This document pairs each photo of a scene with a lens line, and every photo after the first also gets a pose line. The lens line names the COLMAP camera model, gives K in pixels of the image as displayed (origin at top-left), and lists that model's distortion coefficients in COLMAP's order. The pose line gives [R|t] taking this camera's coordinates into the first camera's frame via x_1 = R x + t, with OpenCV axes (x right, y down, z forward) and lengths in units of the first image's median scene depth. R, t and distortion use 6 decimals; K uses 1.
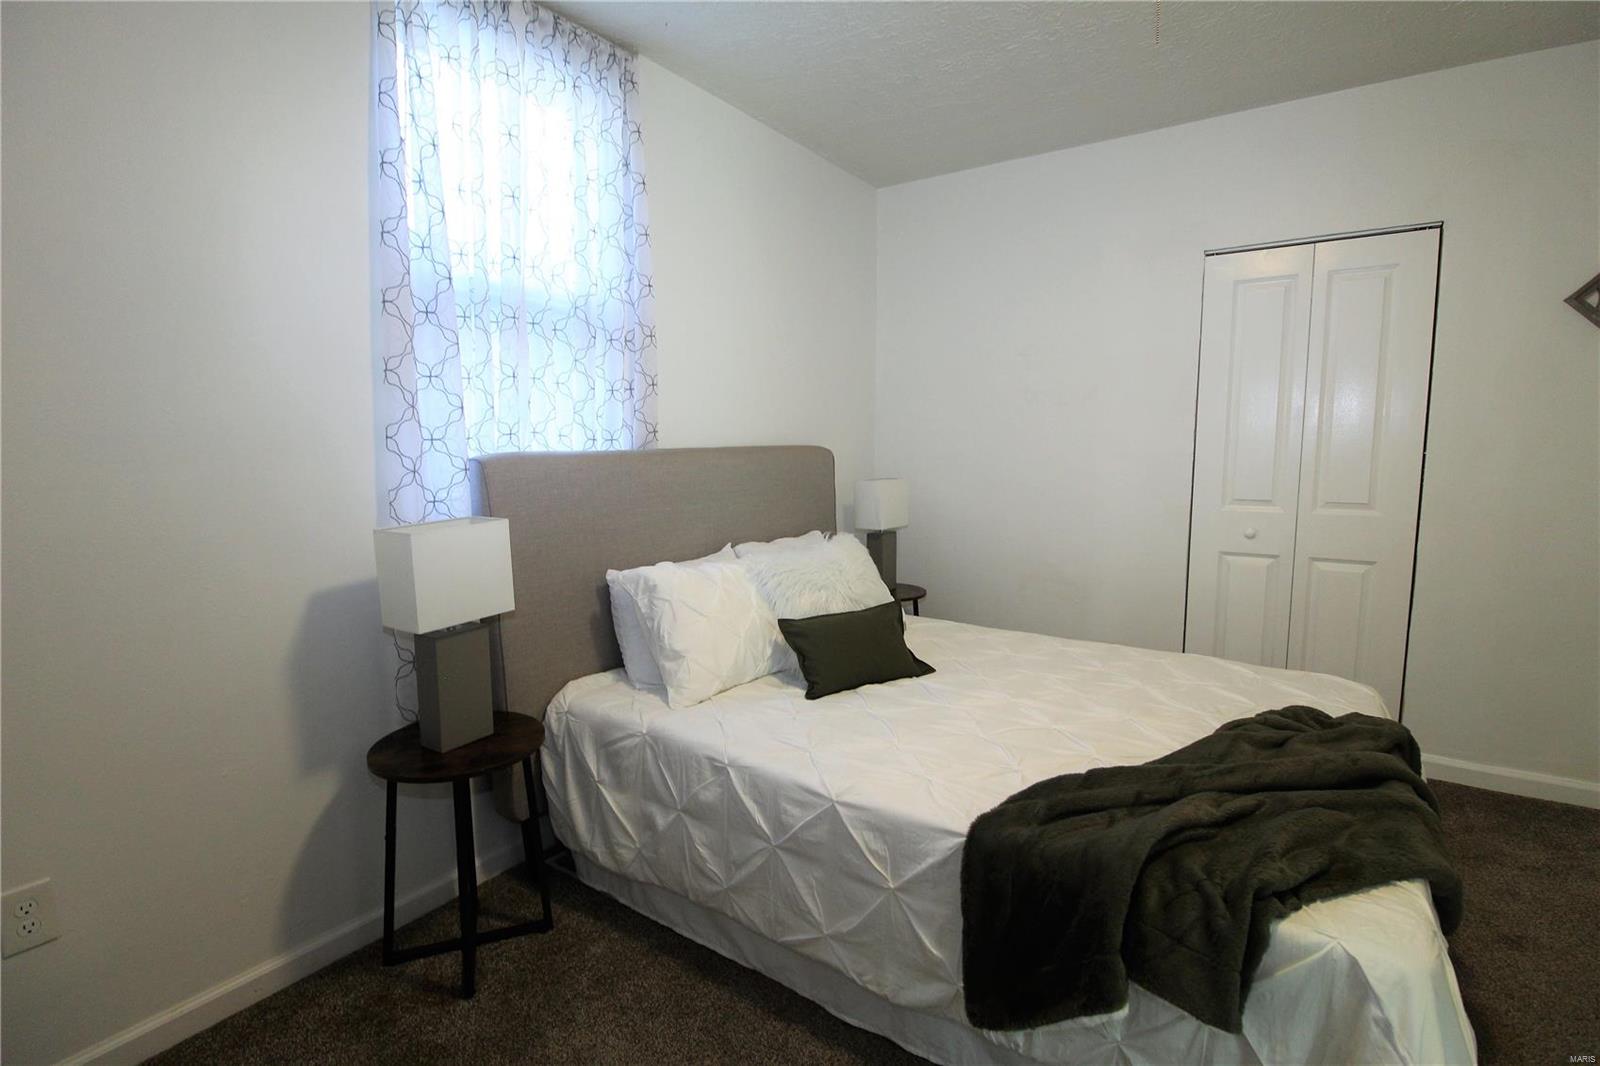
lens RADIAL K [[735.6, 0, 804.3], [0, 735.6, 526.1], [0, 0, 1]] dist [0.001431, -0.013876]
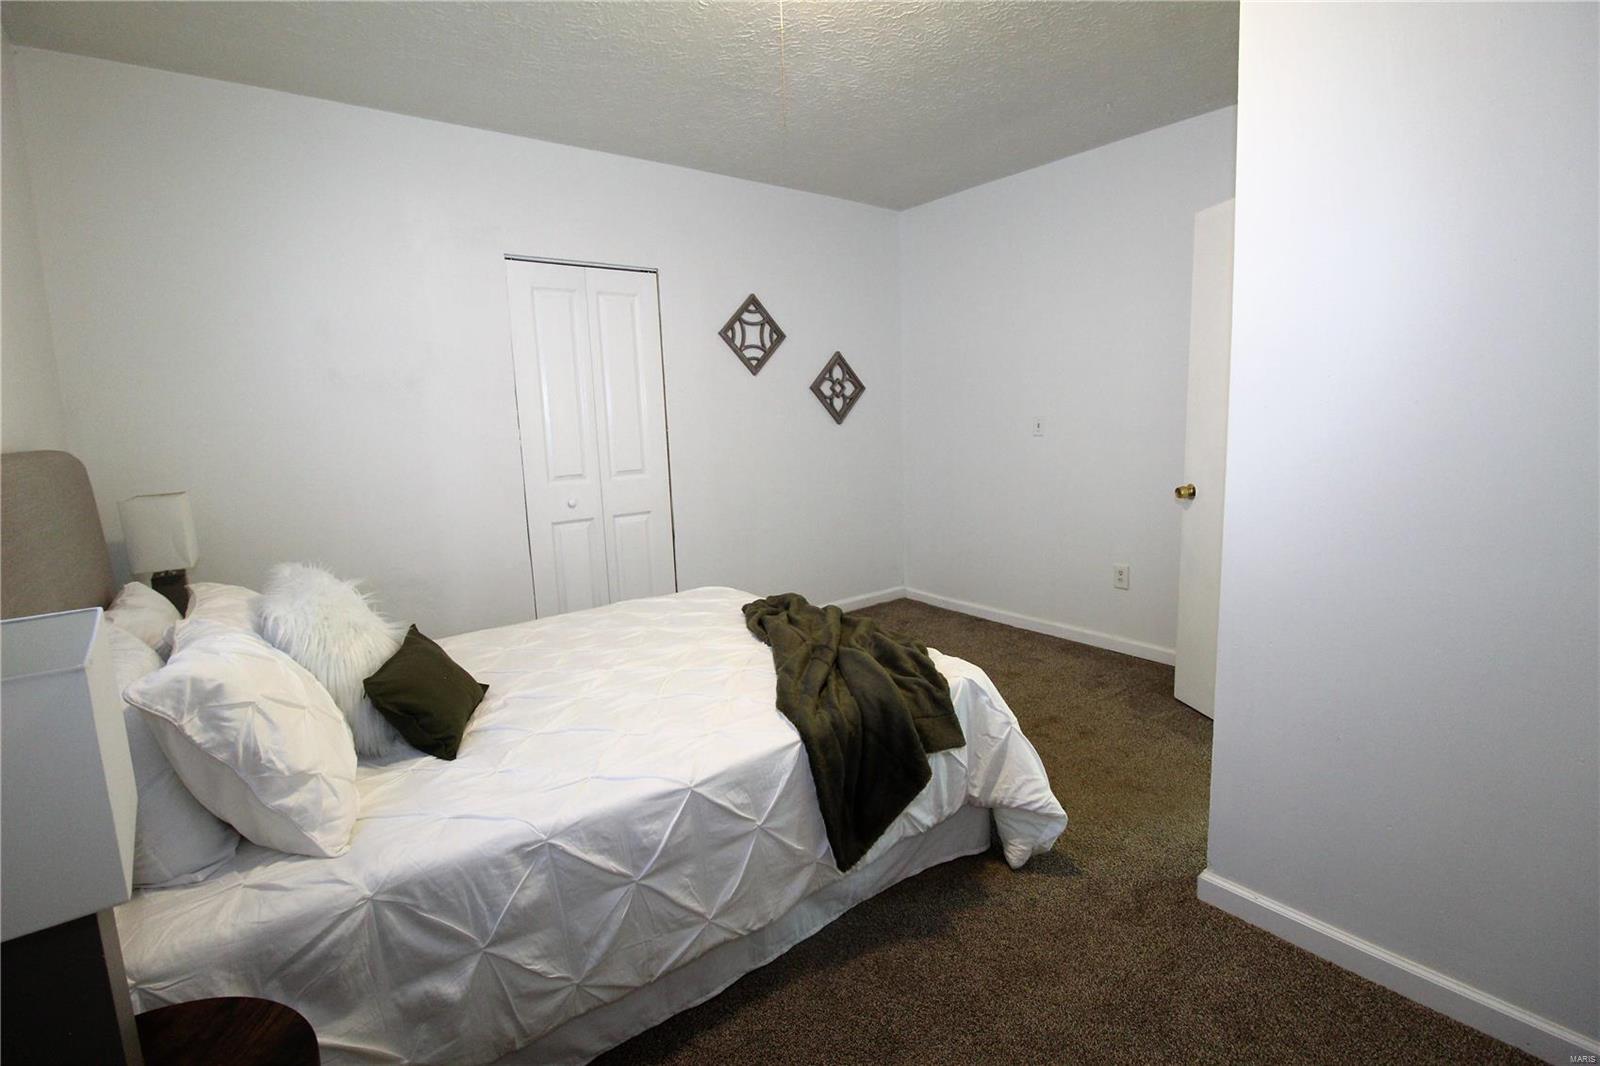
lens RADIAL K [[735.6, 0, 804.3], [0, 735.6, 526.1], [0, 0, 1]] dist [0.001431, -0.013876]
pose [[0.309313, -0.145874, 0.939705, -0.667147], [0.144589, 0.983890, 0.105140, -0.041463], [-0.939904, 0.103350, 0.325422, 0.432394]]
